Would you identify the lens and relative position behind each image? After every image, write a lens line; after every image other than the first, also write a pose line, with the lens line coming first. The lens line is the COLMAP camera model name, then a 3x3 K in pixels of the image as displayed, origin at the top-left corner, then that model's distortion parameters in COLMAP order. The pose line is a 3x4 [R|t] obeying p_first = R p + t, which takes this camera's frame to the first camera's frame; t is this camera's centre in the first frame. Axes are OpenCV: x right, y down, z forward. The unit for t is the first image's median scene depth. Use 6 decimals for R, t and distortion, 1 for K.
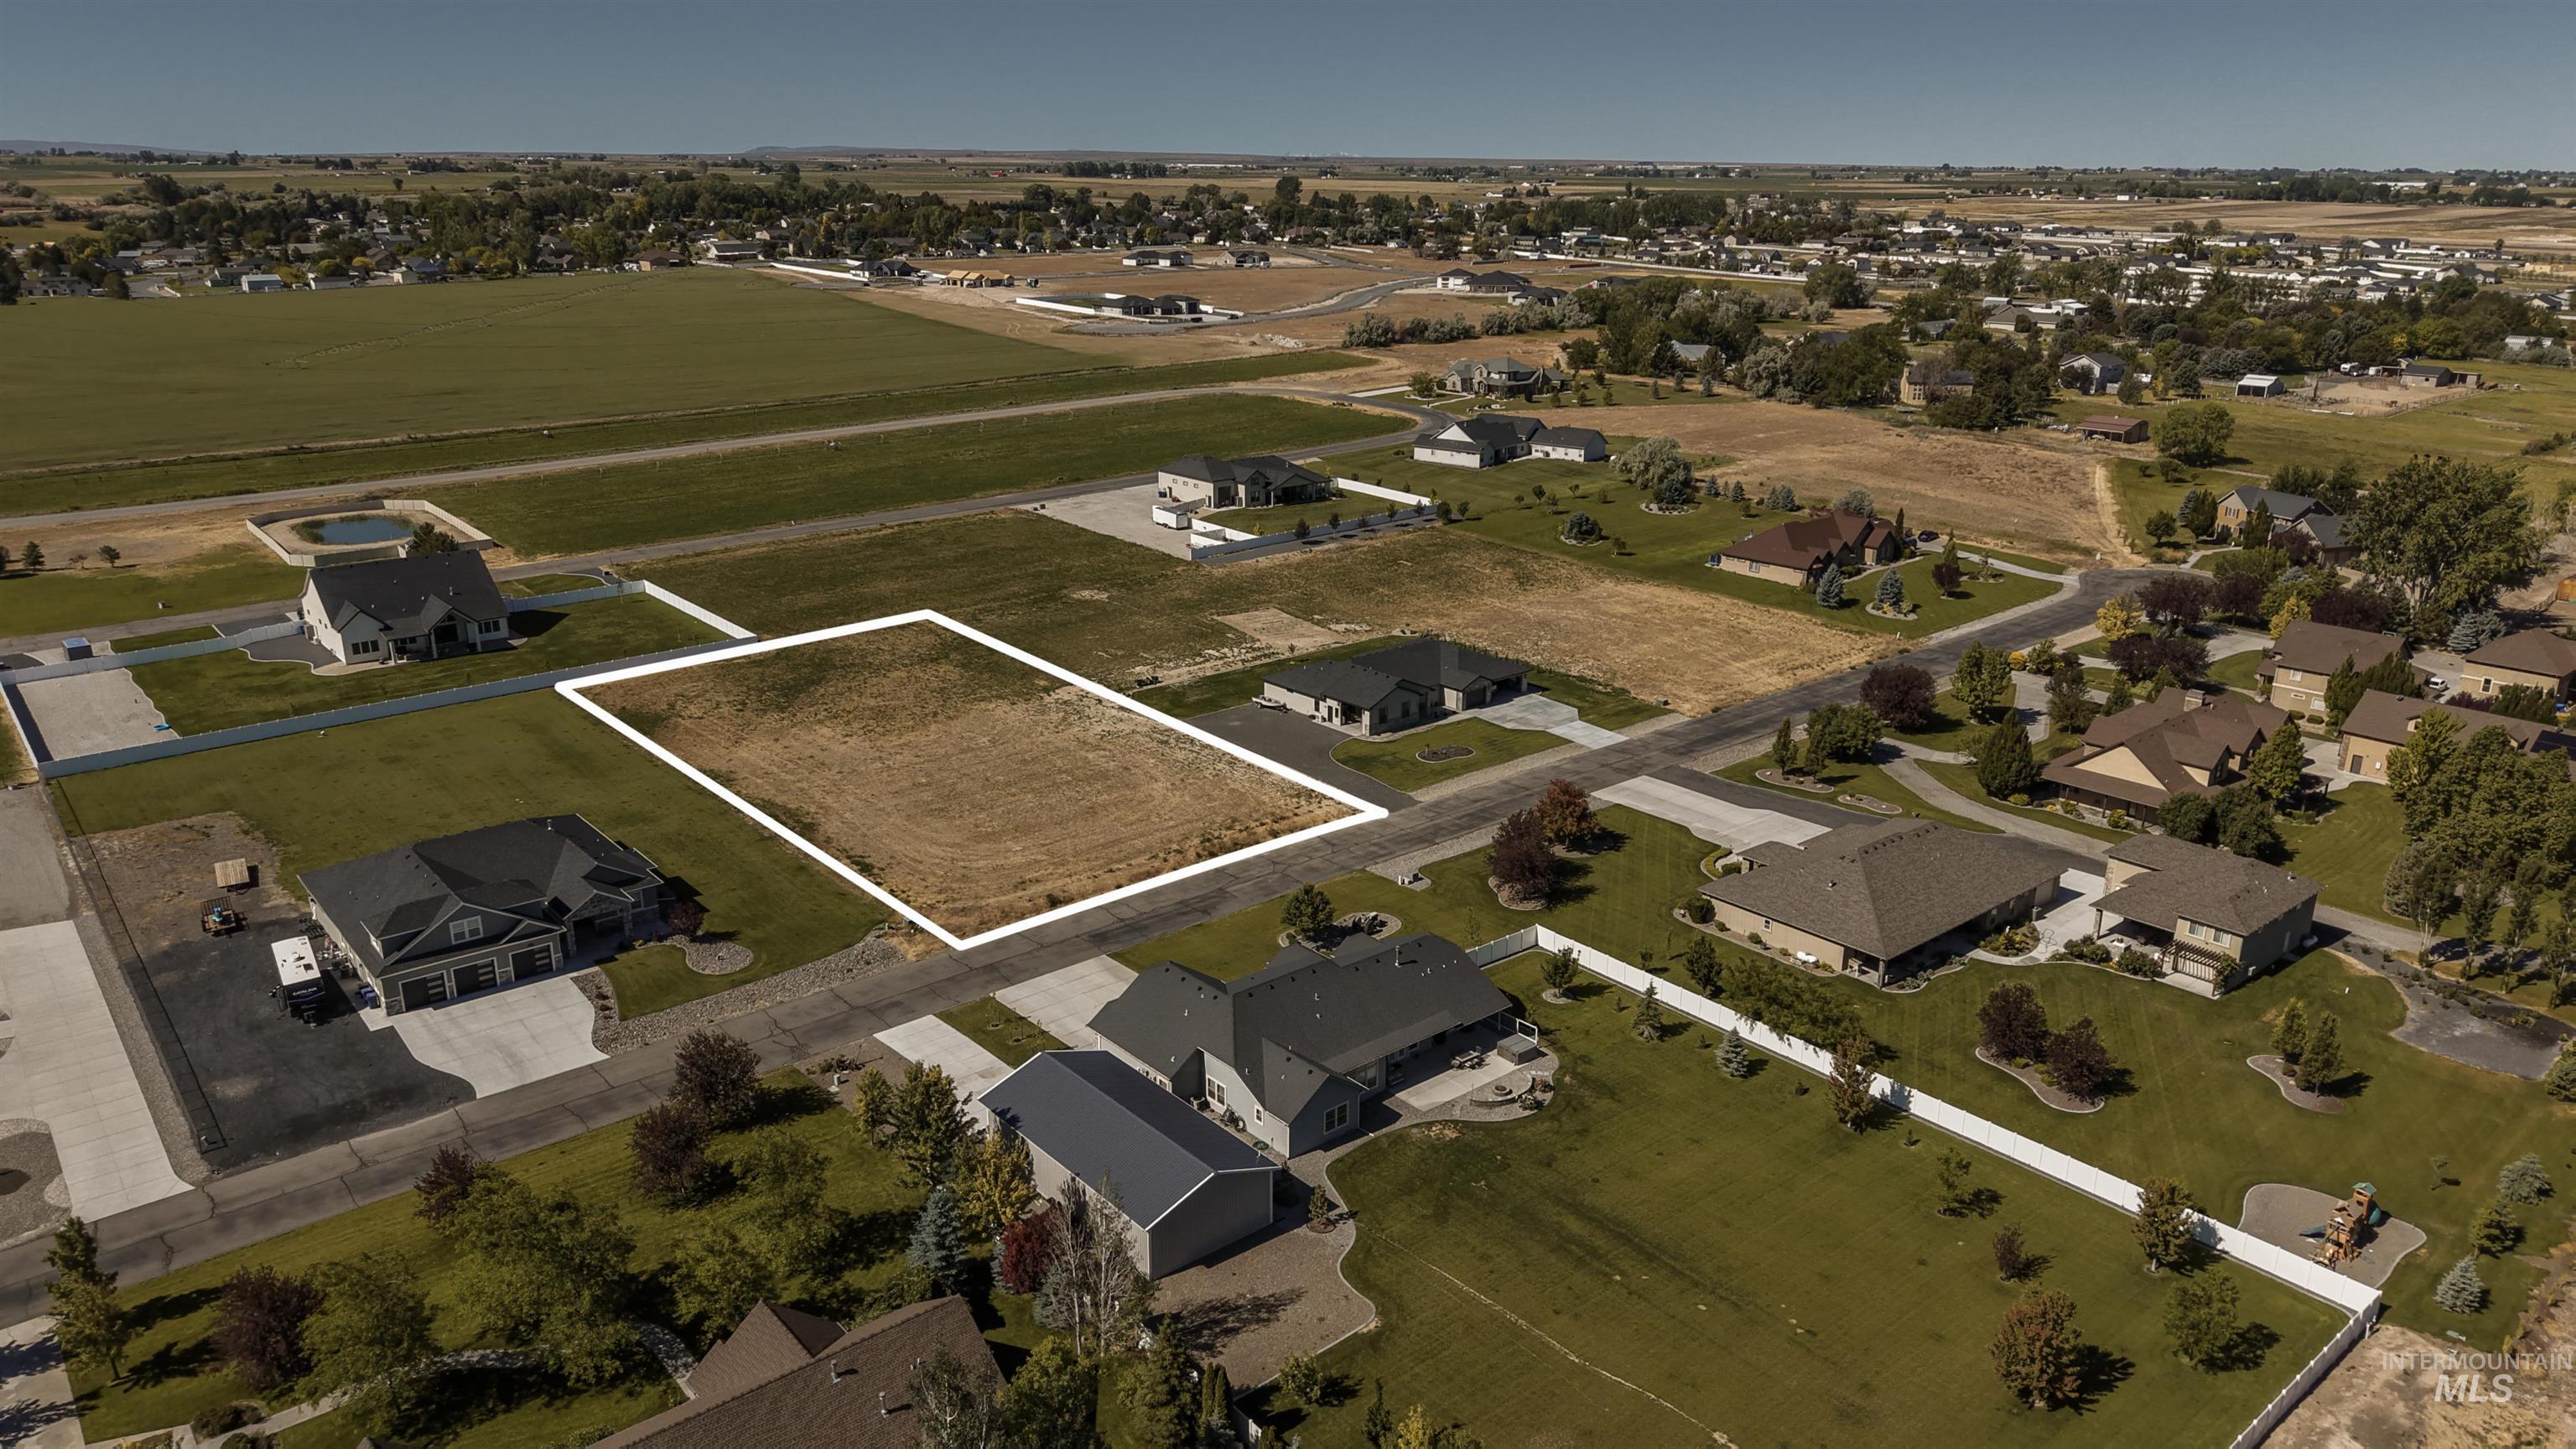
lens RADIAL K [[1727.5, 0, 1301.6], [0, 1727.5, 730.4], [0, 0, 1]] dist [0.040801, -0.052149]
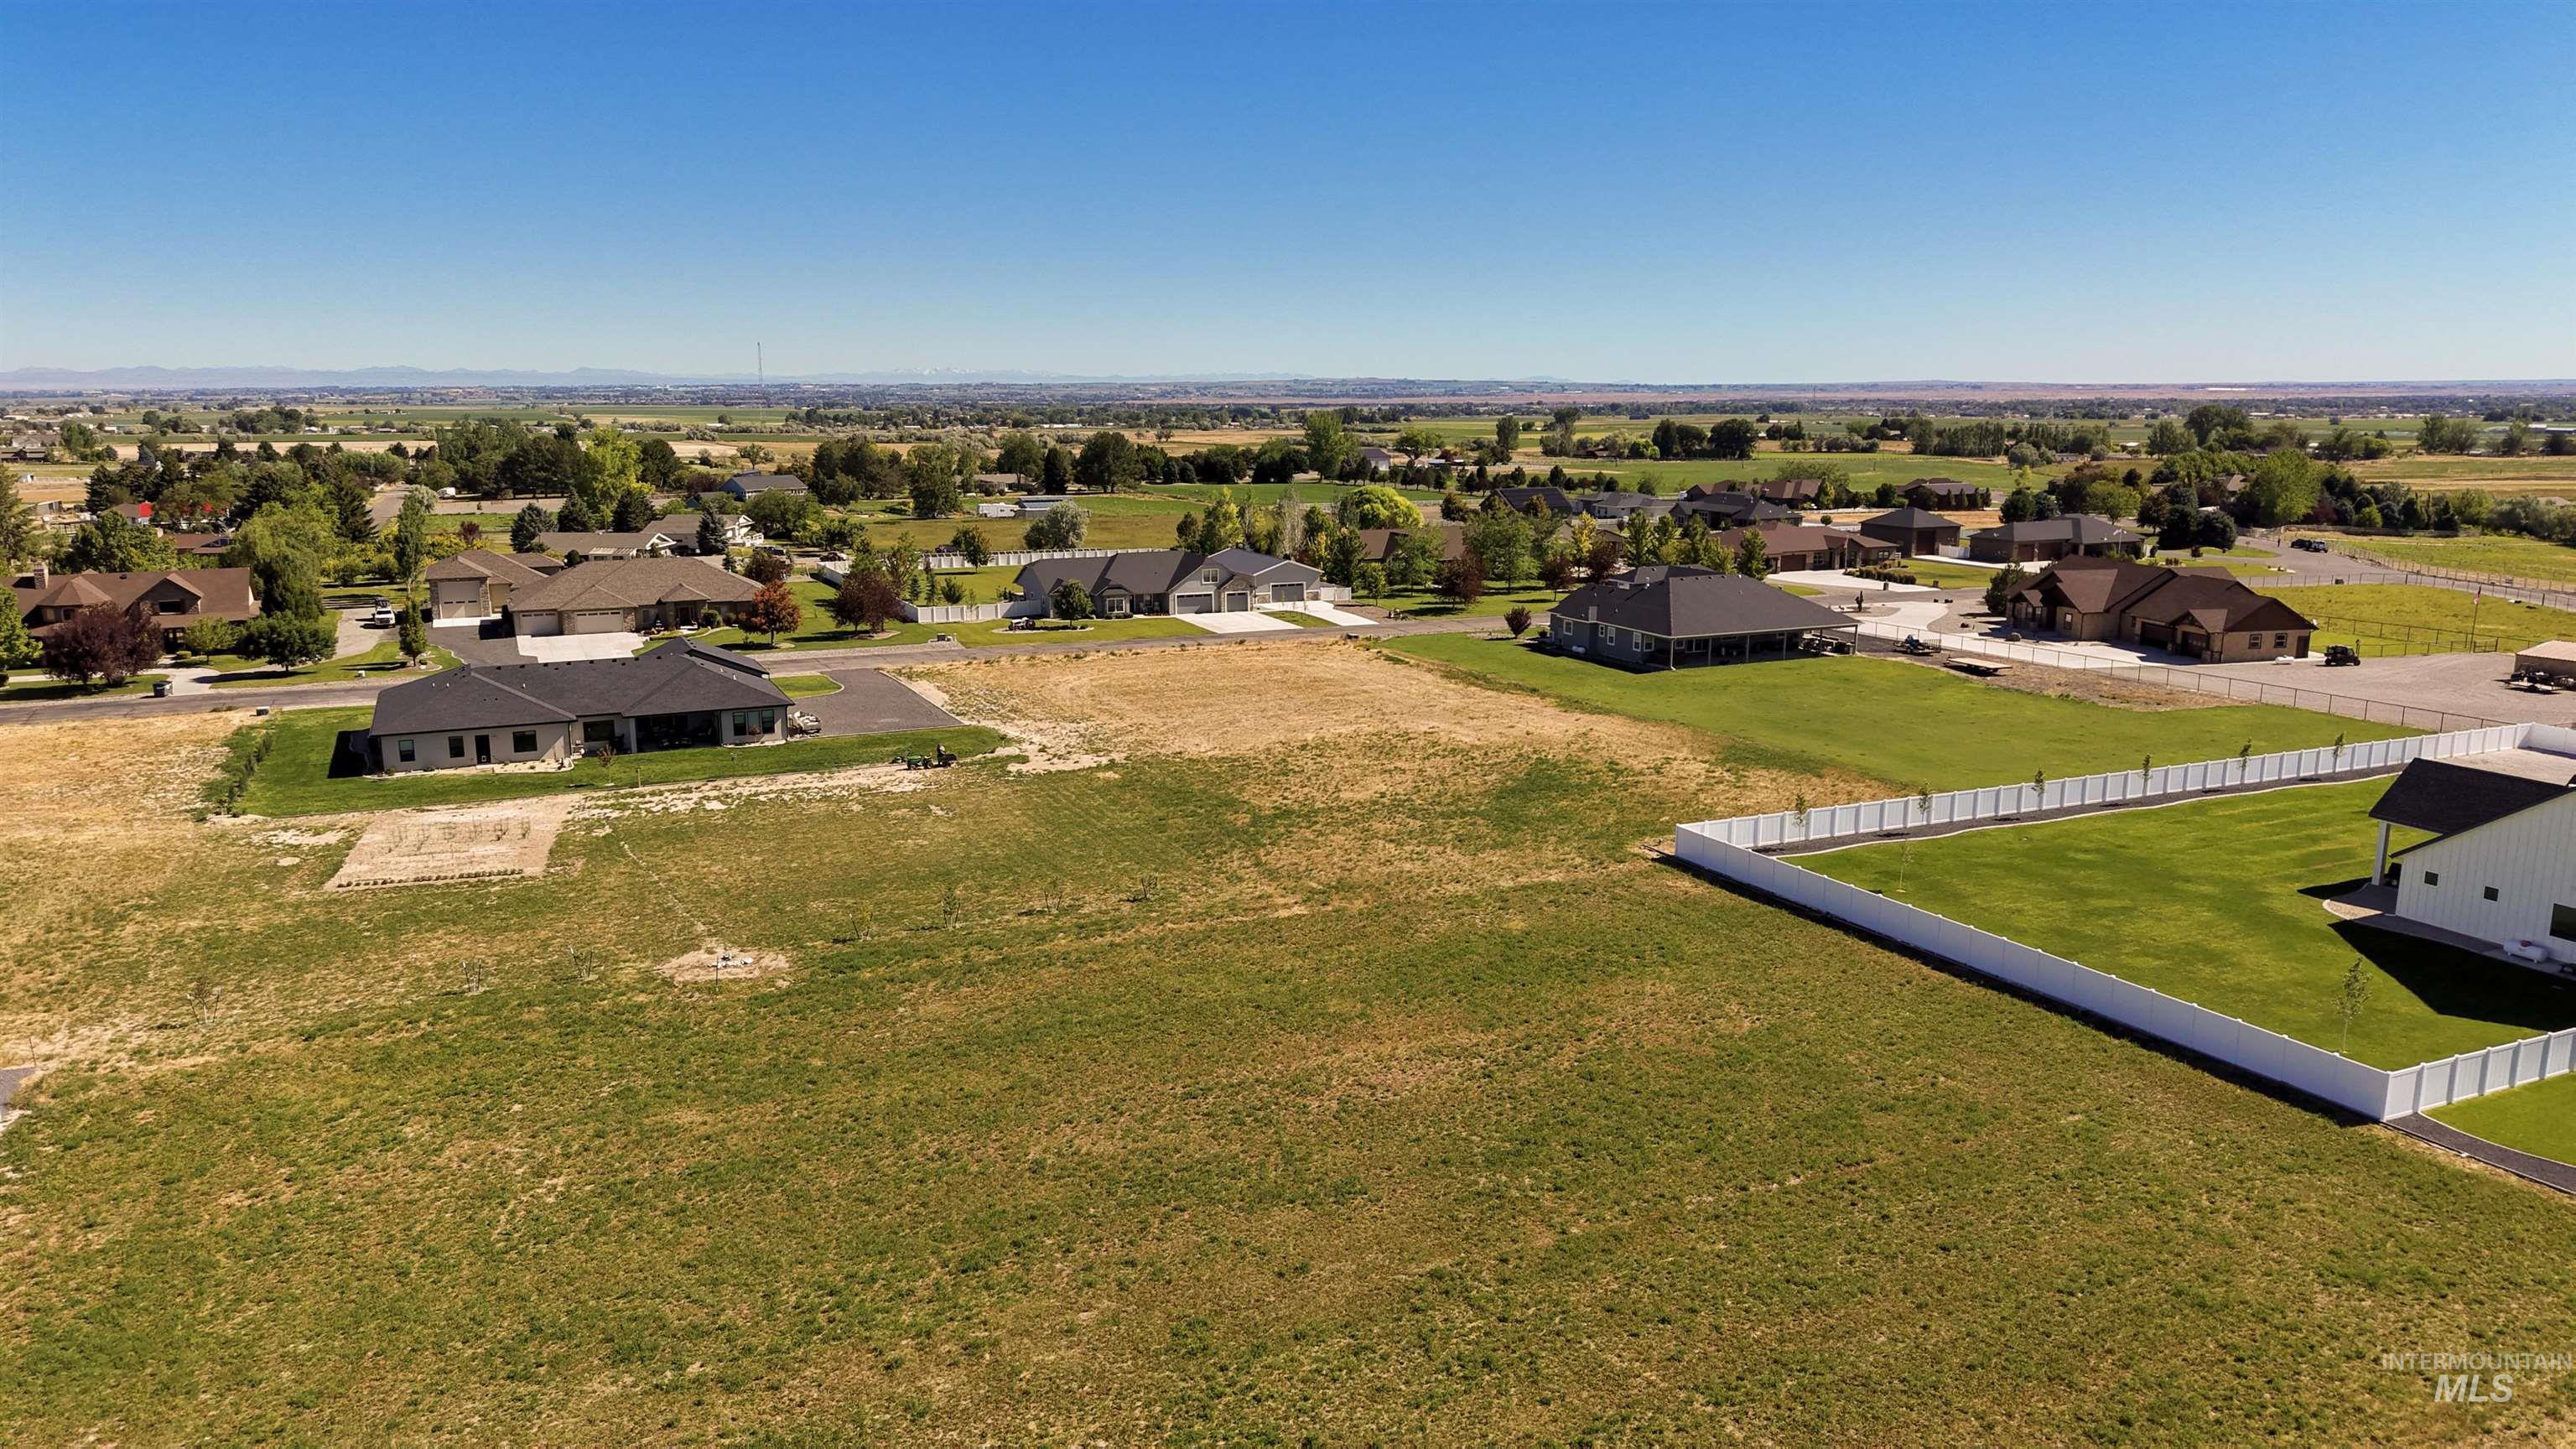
lens RADIAL K [[1727.5, 0, 1291.2], [0, 1727.5, 718.6], [0, 0, 1]] dist [0.040801, -0.052149]
pose [[-0.964183, -0.059999, 0.258362, -0.365573], [0.071834, 0.878605, 0.472115, -0.313506], [-0.255325, 0.473764, -0.842827, 1.507499]]
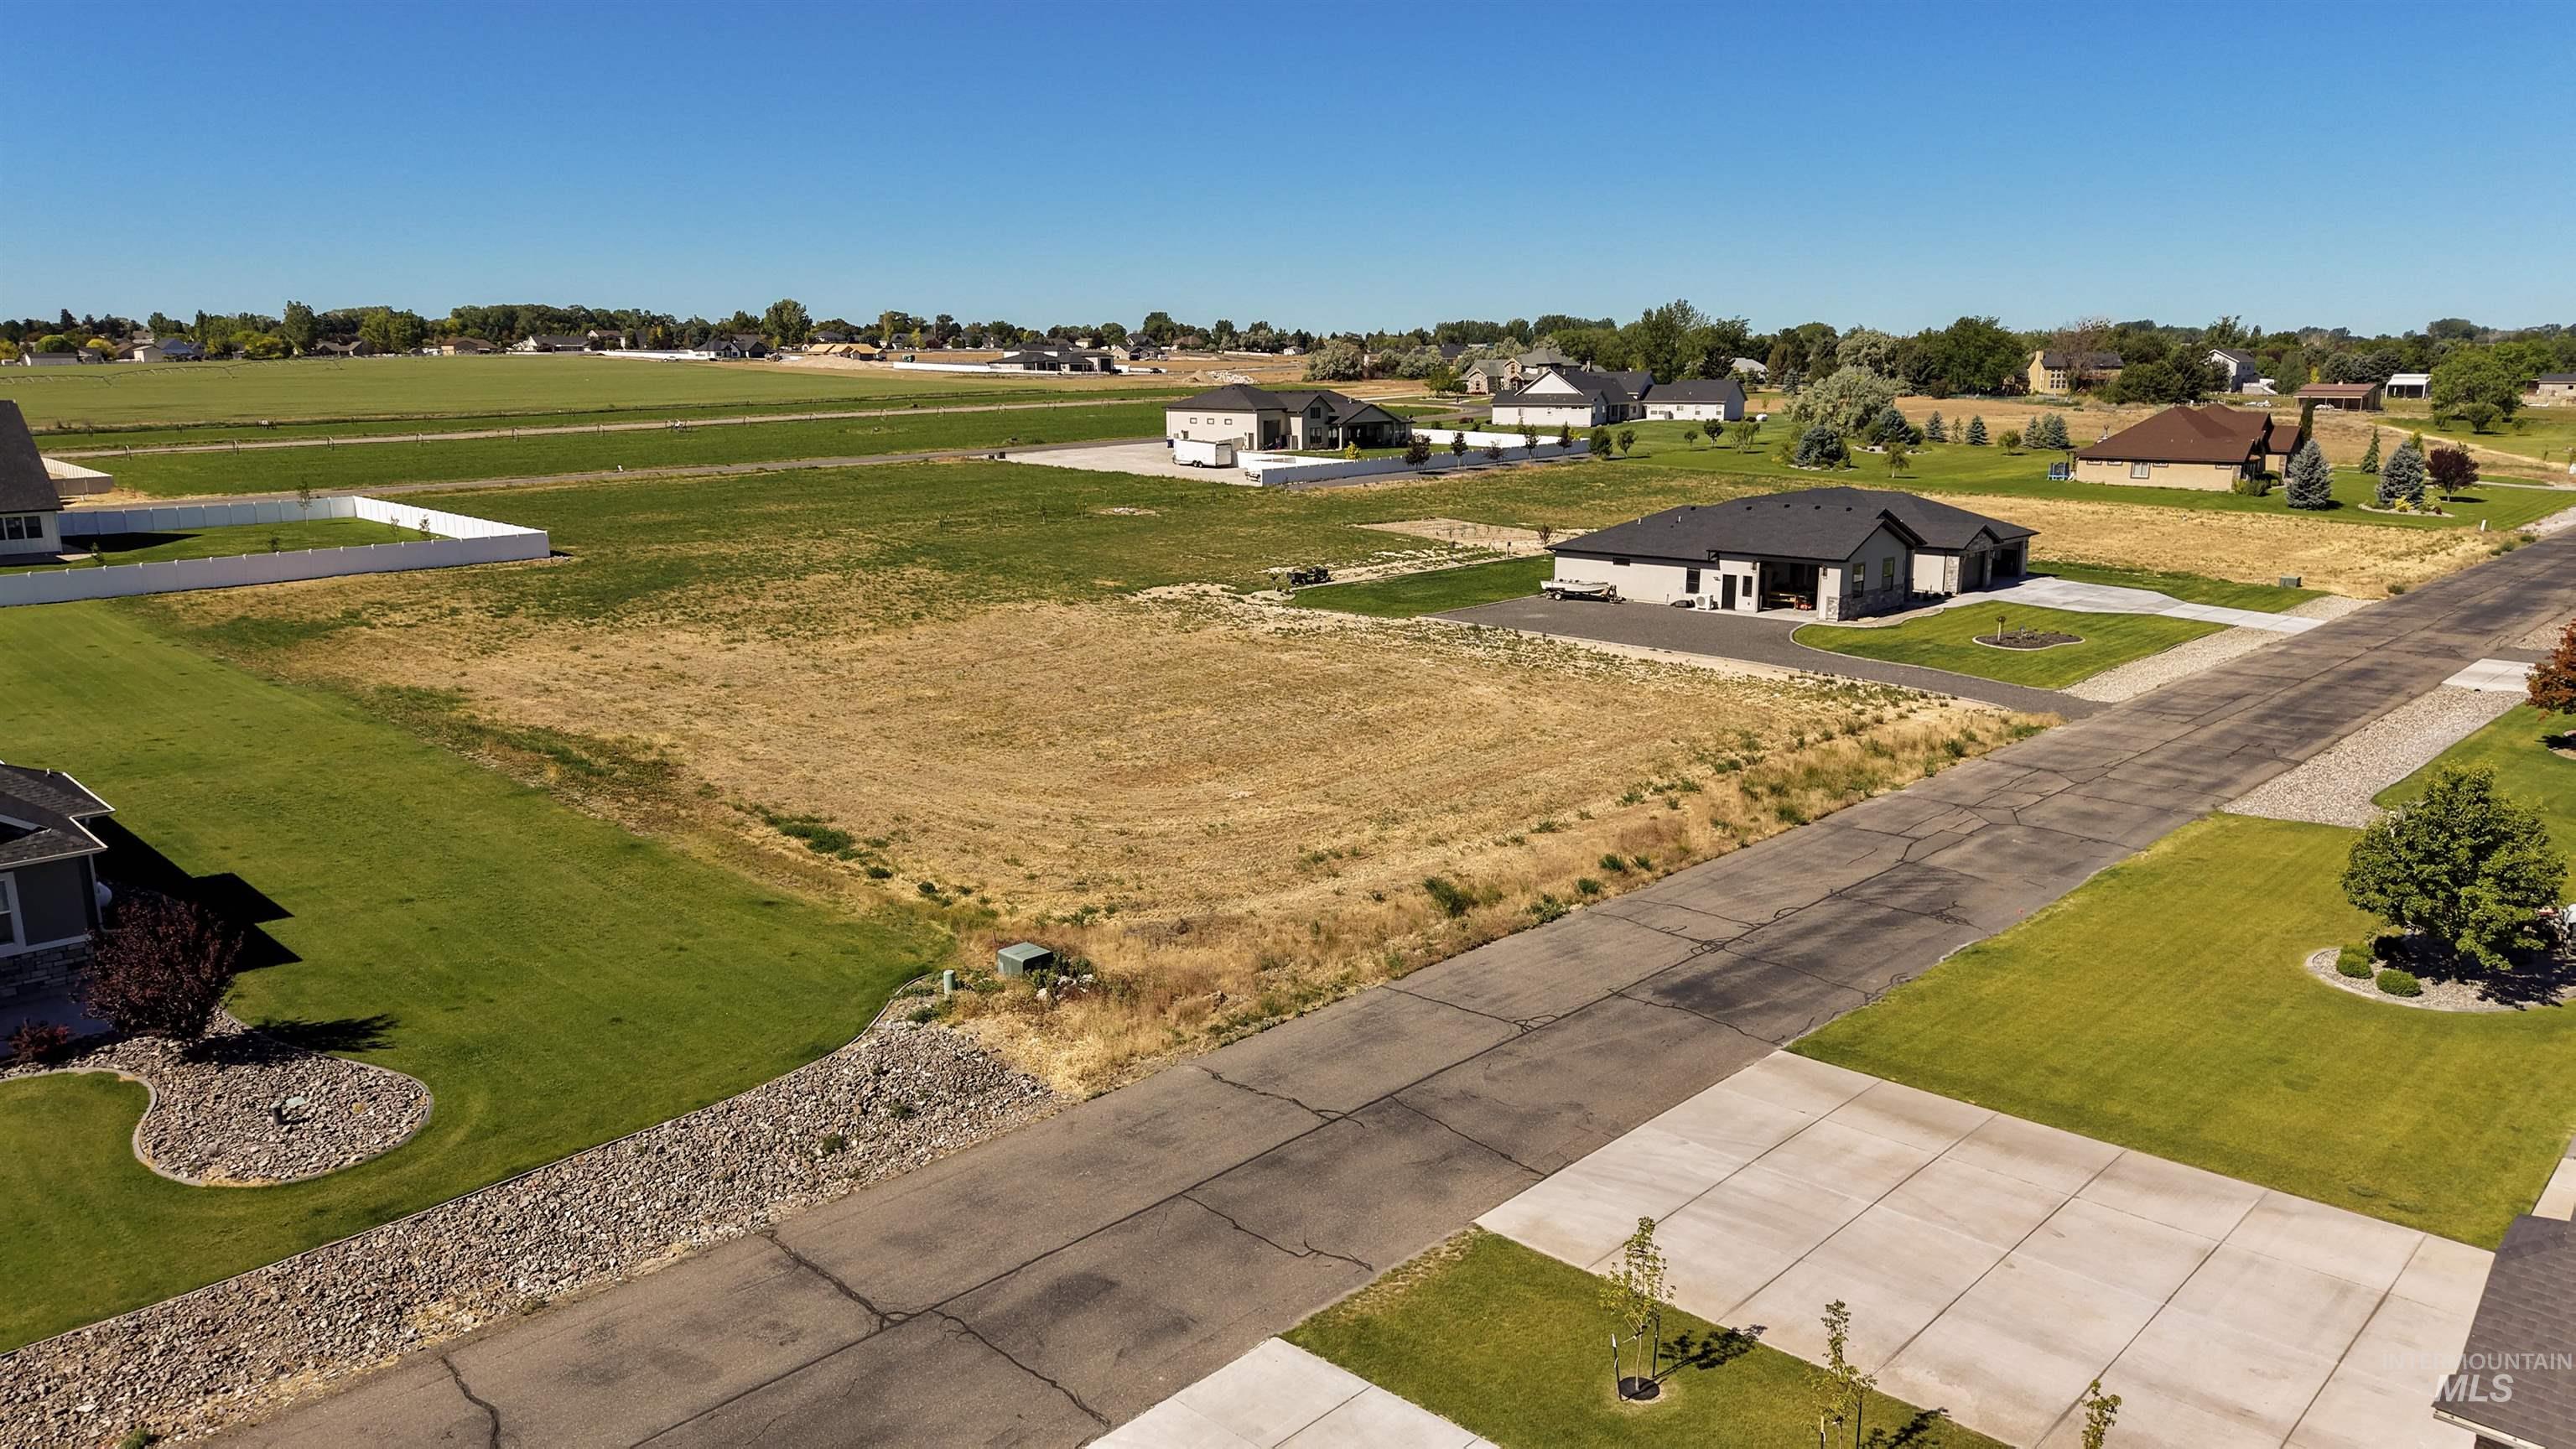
lens RADIAL K [[1727.5, 0, 1286.4], [0, 1727.5, 718.3], [0, 0, 1]] dist [0.040801, -0.052149]
pose [[0.996374, -0.026225, 0.080941, -0.146793], [0.034790, 0.993726, -0.106292, 0.072934], [-0.077645, 0.108722, 0.991035, 0.508640]]
